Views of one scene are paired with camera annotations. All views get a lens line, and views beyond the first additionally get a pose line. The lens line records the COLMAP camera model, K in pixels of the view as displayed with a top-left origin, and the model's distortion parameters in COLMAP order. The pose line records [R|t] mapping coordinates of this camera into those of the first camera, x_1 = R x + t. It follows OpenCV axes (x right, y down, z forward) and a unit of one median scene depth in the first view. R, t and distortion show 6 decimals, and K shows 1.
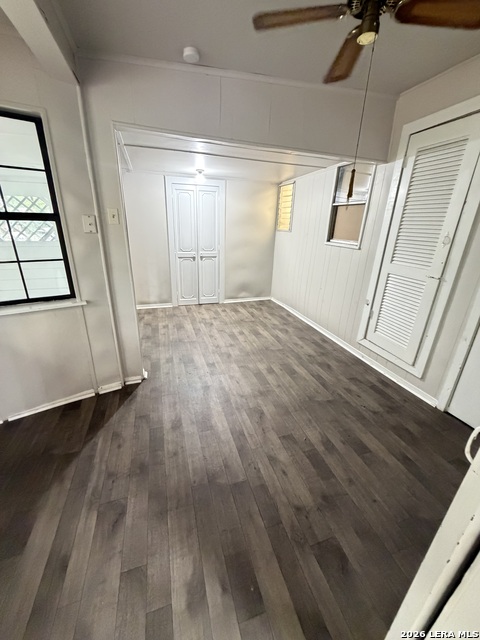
lens RADIAL K [[258.8, 0, 237.5], [0, 258.8, 321.2], [0, 0, 1]] dist [0.000835, 0.000076]
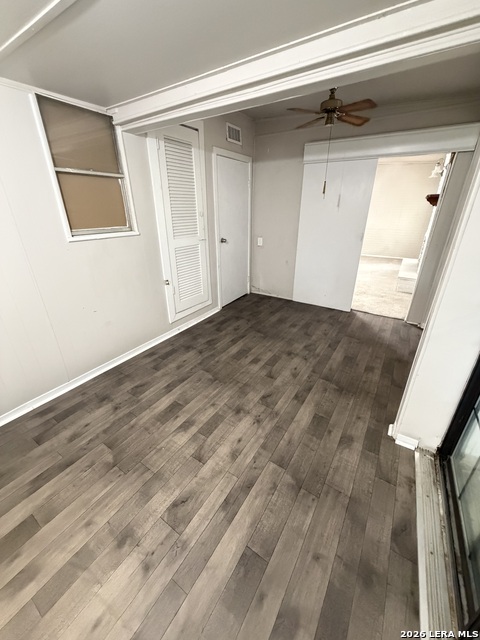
lens RADIAL K [[248.7, 0, 239.4], [0, 248.7, 325.7], [0, 0, 1]] dist [-0.001424, -0.000066]
pose [[-0.637685, -0.360796, 0.680576, -0.353686], [0.259661, 0.731130, 0.630892, -0.428075], [-0.725213, 0.579030, -0.372546, 1.090045]]
